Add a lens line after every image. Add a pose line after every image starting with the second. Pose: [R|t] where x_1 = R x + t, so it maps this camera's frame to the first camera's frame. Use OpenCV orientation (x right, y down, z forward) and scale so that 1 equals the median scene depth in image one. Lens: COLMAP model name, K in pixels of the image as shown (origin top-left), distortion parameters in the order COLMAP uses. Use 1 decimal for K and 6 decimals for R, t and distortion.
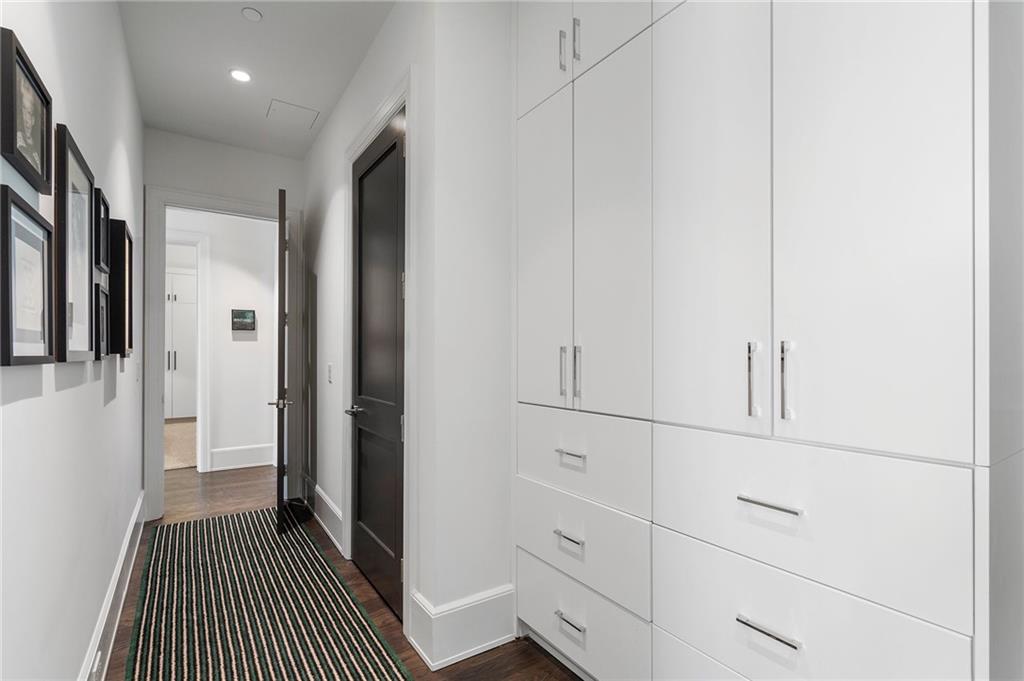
lens RADIAL K [[481.9, 0, 442.5], [0, 481.9, 352.5], [0, 0, 1]] dist [0.000077, -0.000210]
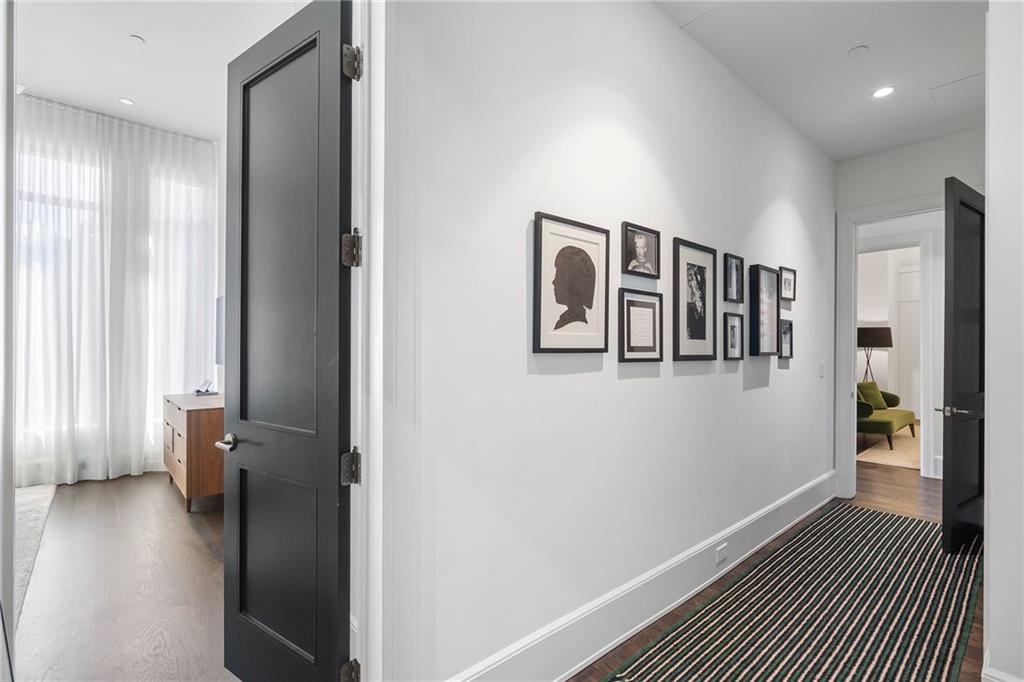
lens RADIAL K [[464.0, 0, 505.3], [0, 464.0, 347.8], [0, 0, 1]] dist [-0.000163, -0.000922]
pose [[0.136757, 0.000494, -0.990605, 0.541089], [-0.008911, 0.999960, -0.000732, -0.007885], [0.990565, 0.008927, 0.136756, 0.054065]]
